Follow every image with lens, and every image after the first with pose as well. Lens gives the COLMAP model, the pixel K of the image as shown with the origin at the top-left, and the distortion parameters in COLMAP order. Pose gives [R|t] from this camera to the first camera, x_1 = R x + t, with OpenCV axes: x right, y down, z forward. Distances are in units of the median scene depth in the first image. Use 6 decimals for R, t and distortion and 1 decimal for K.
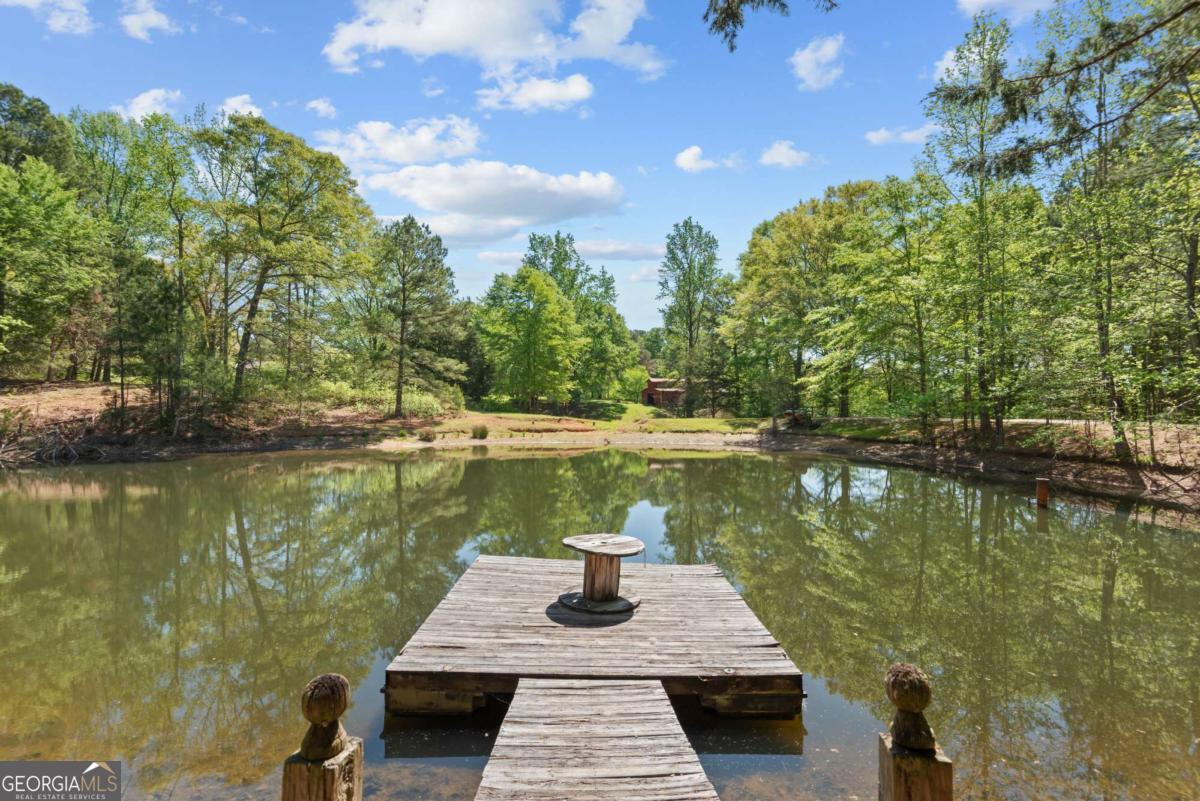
lens RADIAL K [[539.5, 0, 600.0], [0, 539.5, 400.5], [0, 0, 1]] dist [-0.000802, -0.000319]
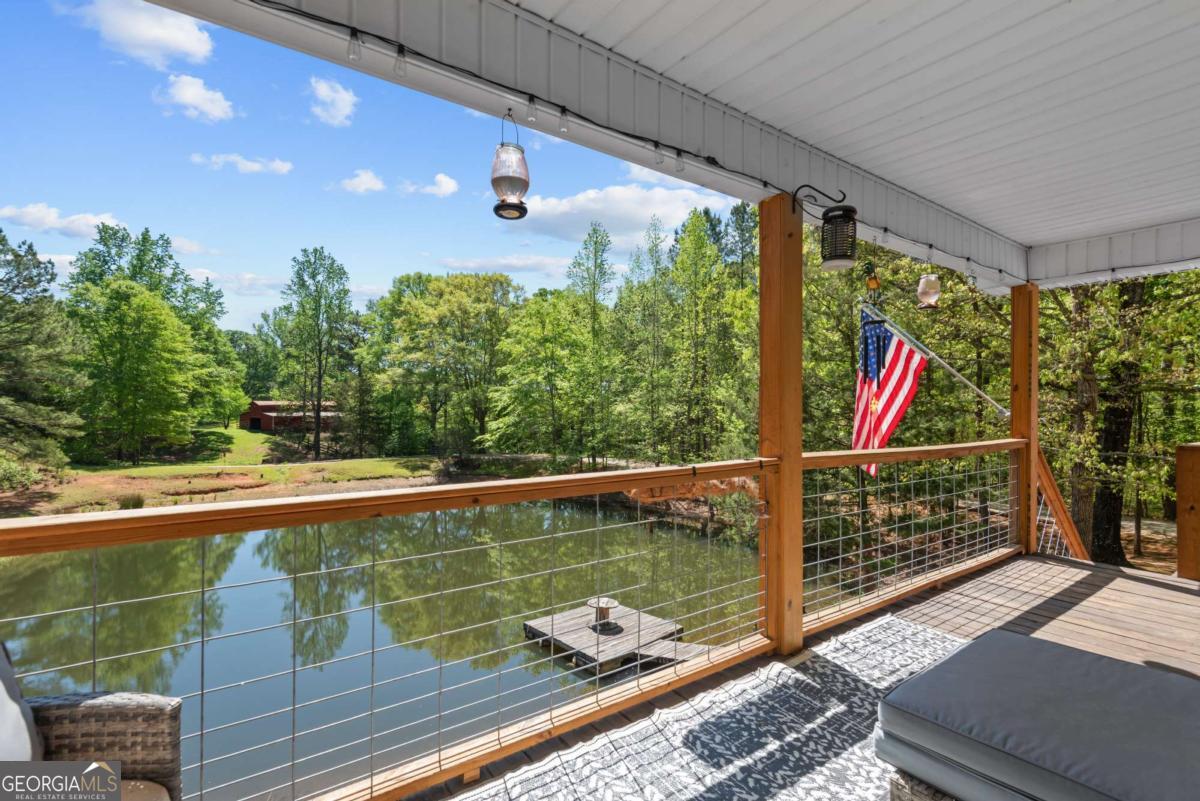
lens RADIAL K [[539.5, 0, 600.0], [0, 539.5, 400.5], [0, 0, 1]] dist [-0.000802, -0.000319]
pose [[0.720808, 0.004240, 0.693122, -0.147502], [-0.007269, 0.999973, 0.001443, -0.058583], [-0.693096, -0.006078, 0.720819, -0.073838]]
